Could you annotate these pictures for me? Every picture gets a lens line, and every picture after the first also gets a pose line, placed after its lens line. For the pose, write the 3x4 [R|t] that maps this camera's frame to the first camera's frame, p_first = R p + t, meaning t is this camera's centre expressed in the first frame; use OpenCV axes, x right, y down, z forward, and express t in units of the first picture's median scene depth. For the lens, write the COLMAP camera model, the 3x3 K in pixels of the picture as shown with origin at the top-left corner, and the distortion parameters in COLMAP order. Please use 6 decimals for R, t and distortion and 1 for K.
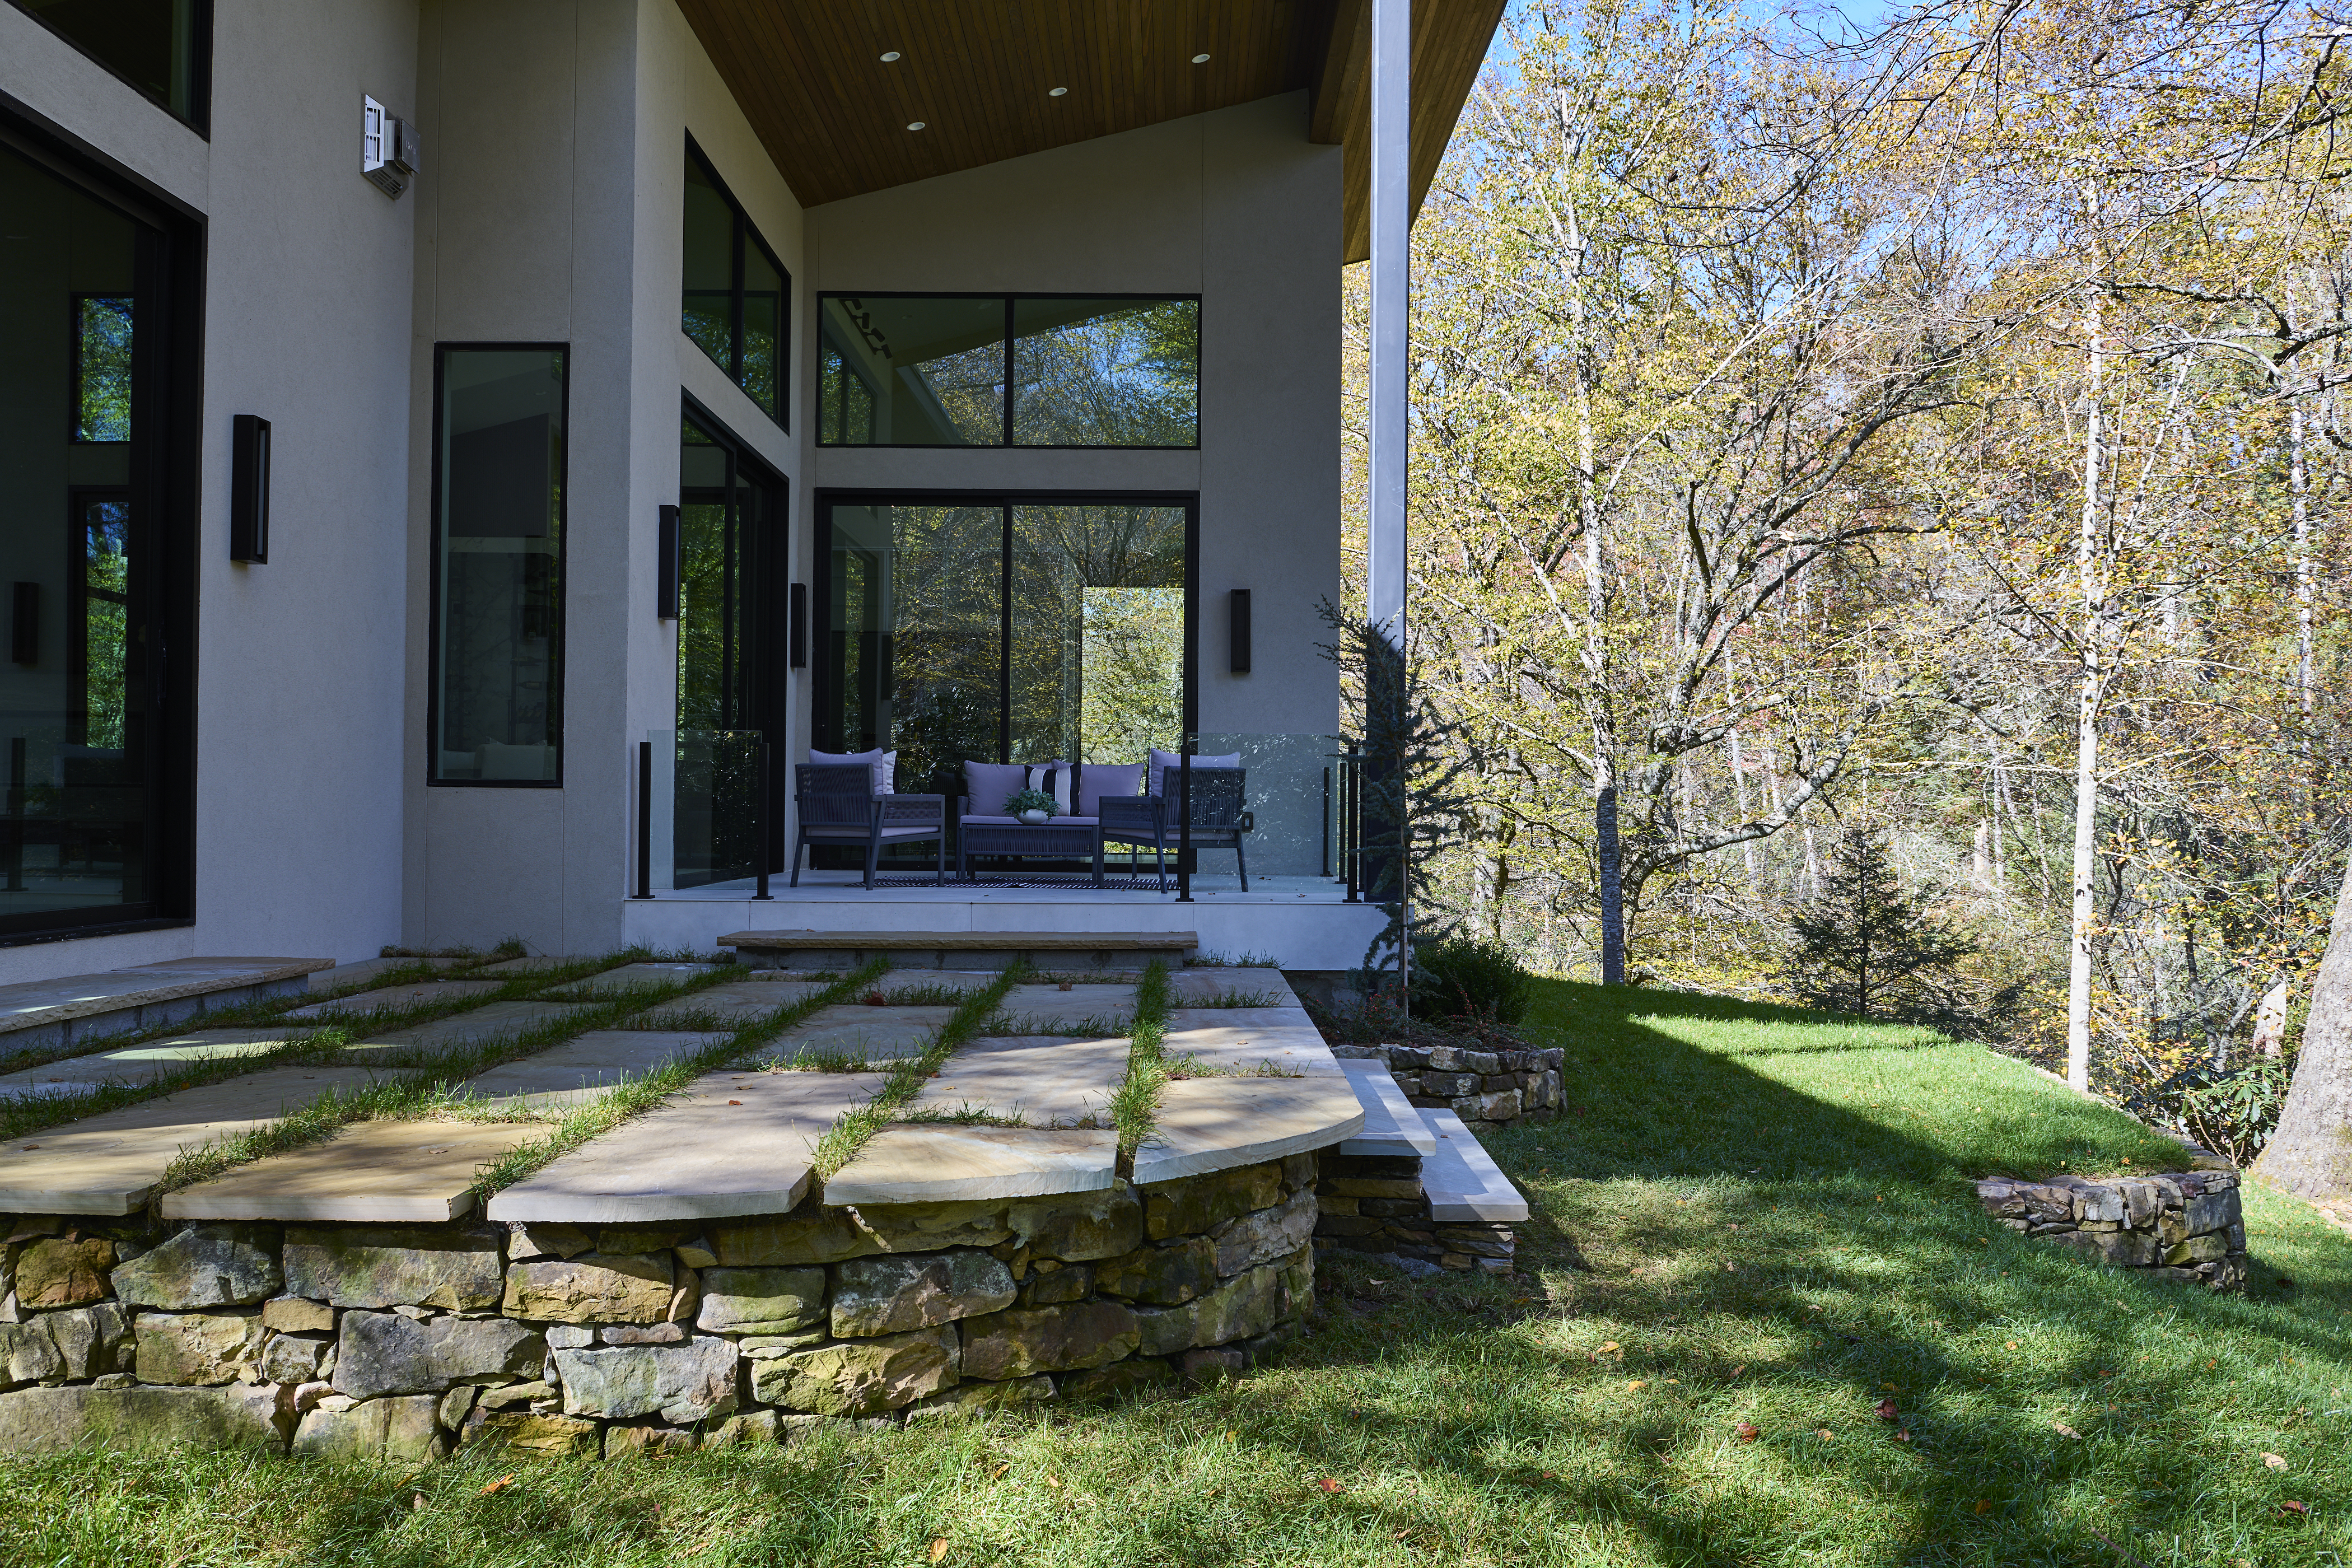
lens RADIAL K [[1599.3, 0, 1176.0], [0, 1599.3, 784.0], [0, 0, 1]] dist [0.001803, -0.001175]
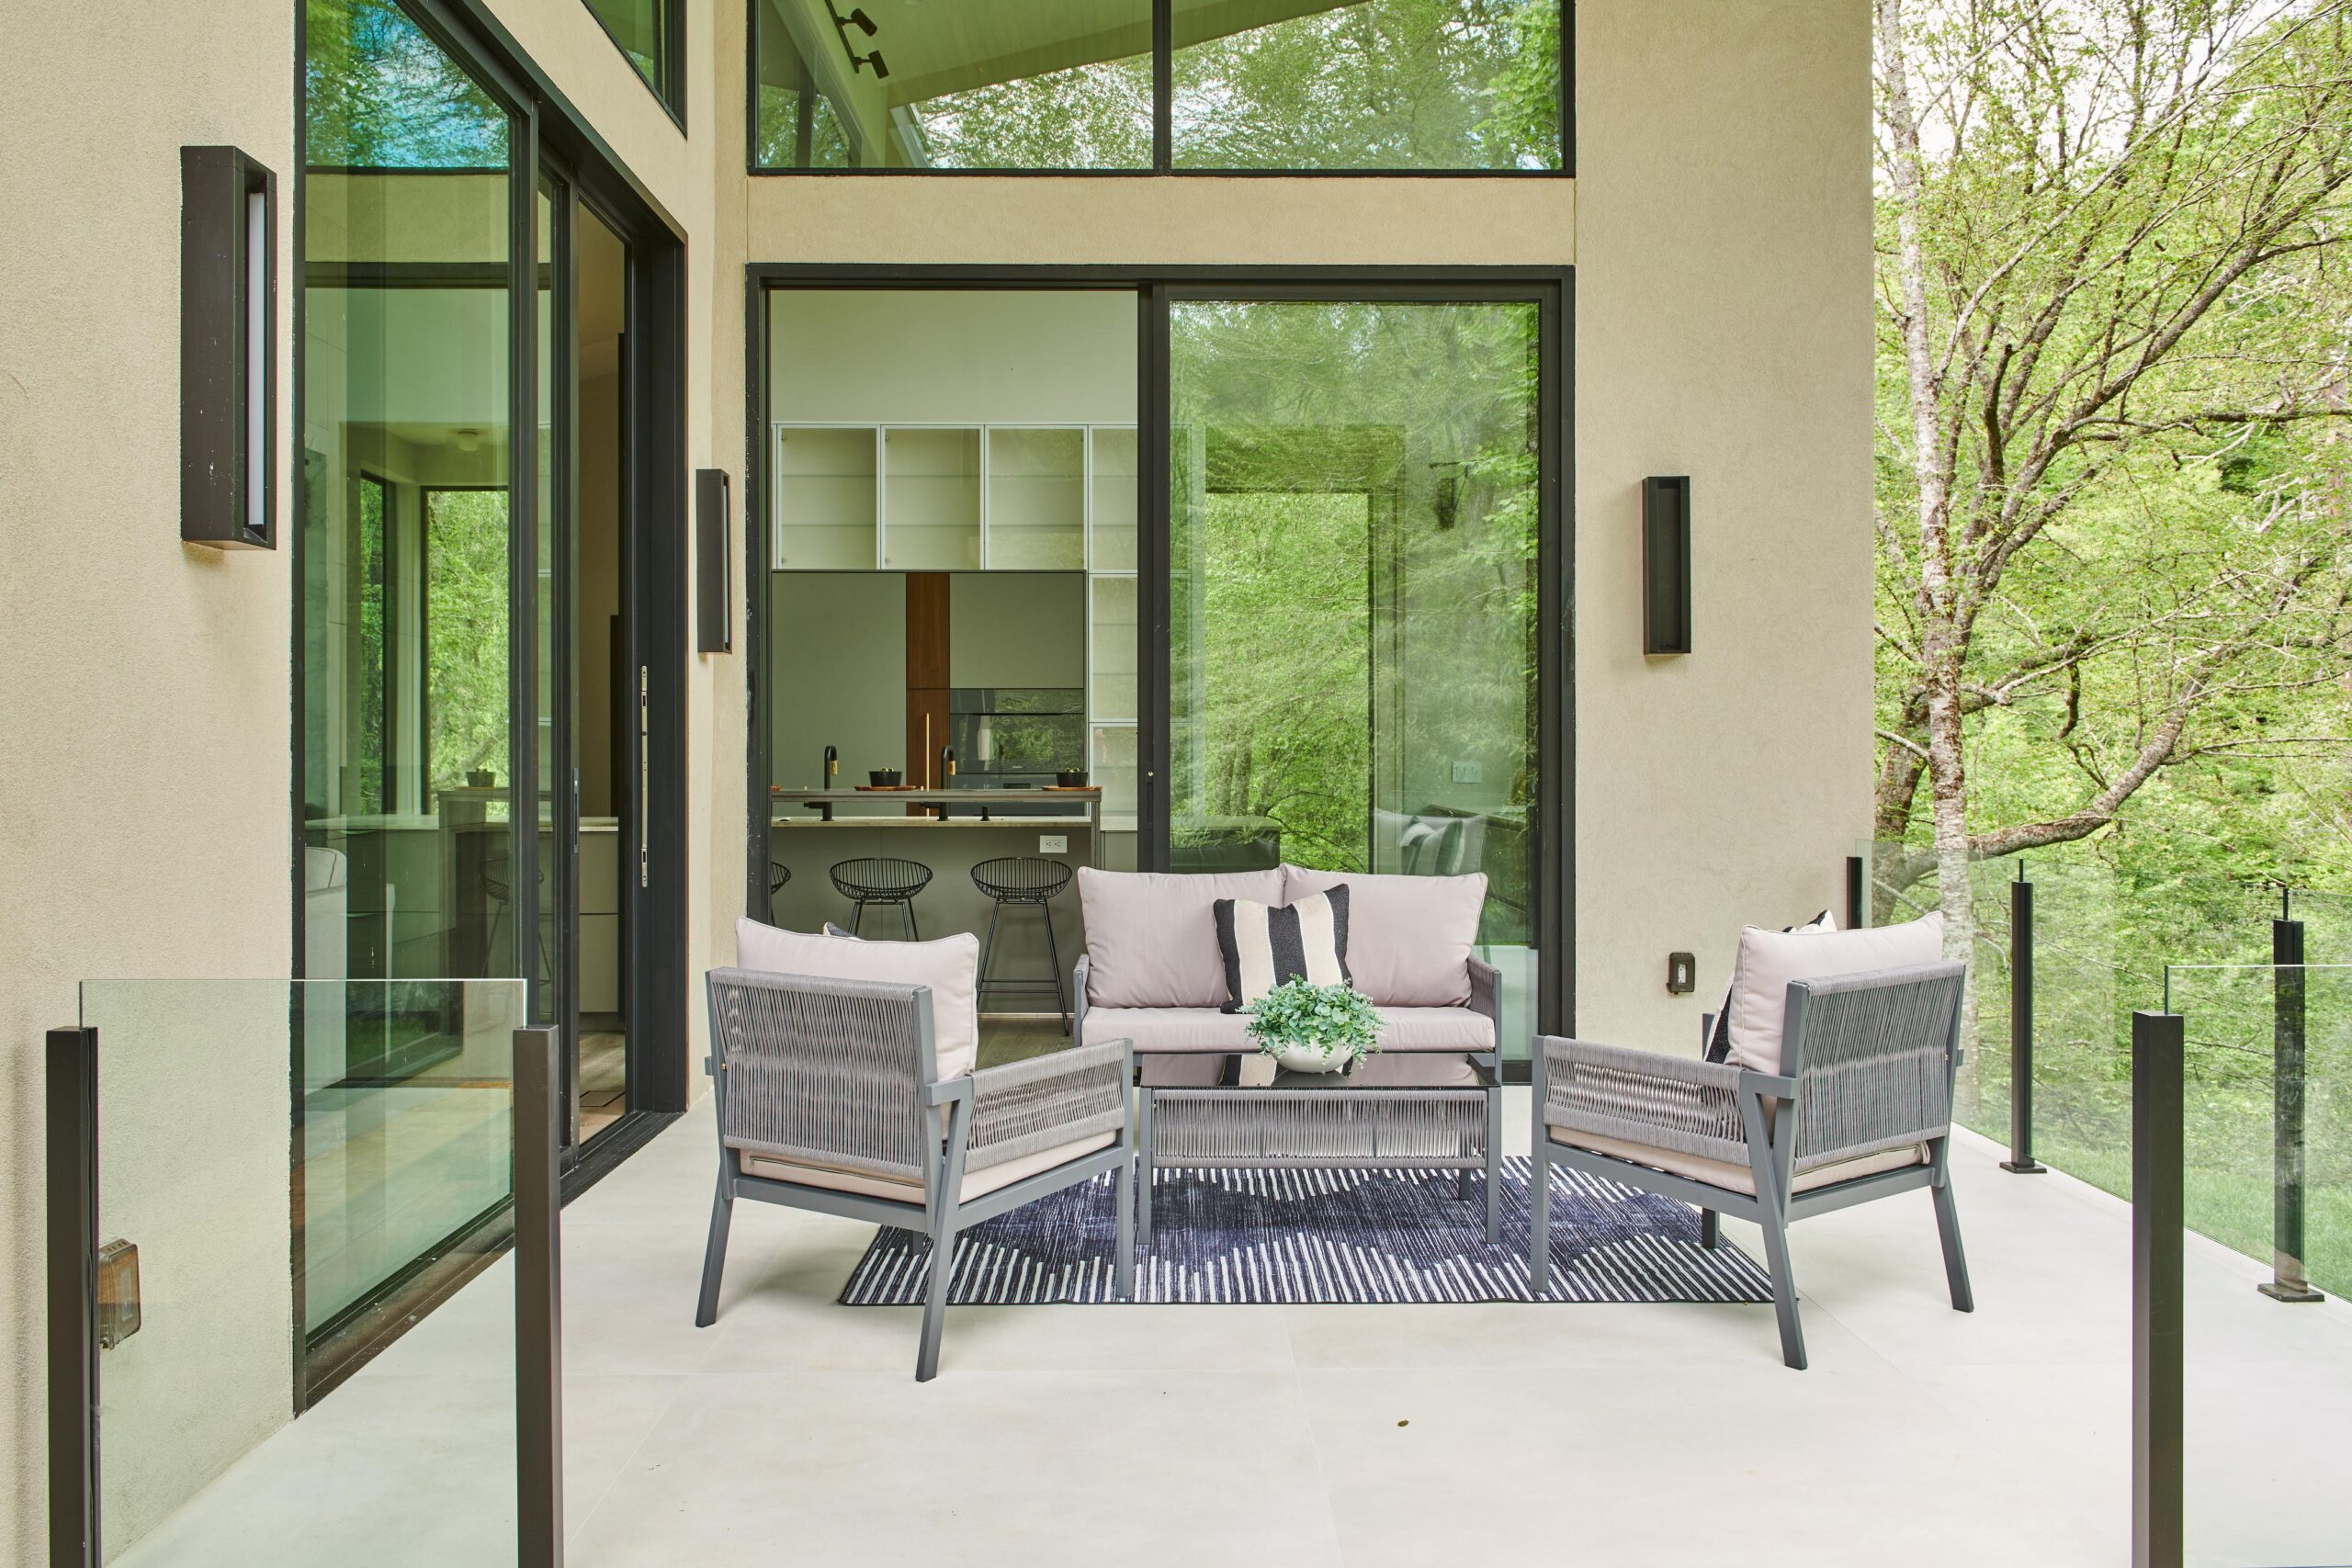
lens RADIAL K [[1599.1, 0, 1176.0], [0, 1599.1, 784.0], [0, 0, 1]] dist [0.001803, -0.001175]
pose [[0.999648, -0.005451, 0.025980, -0.114404], [0.004226, 0.998886, 0.046999, -0.054444], [-0.026207, -0.046873, 0.998557, 0.526611]]
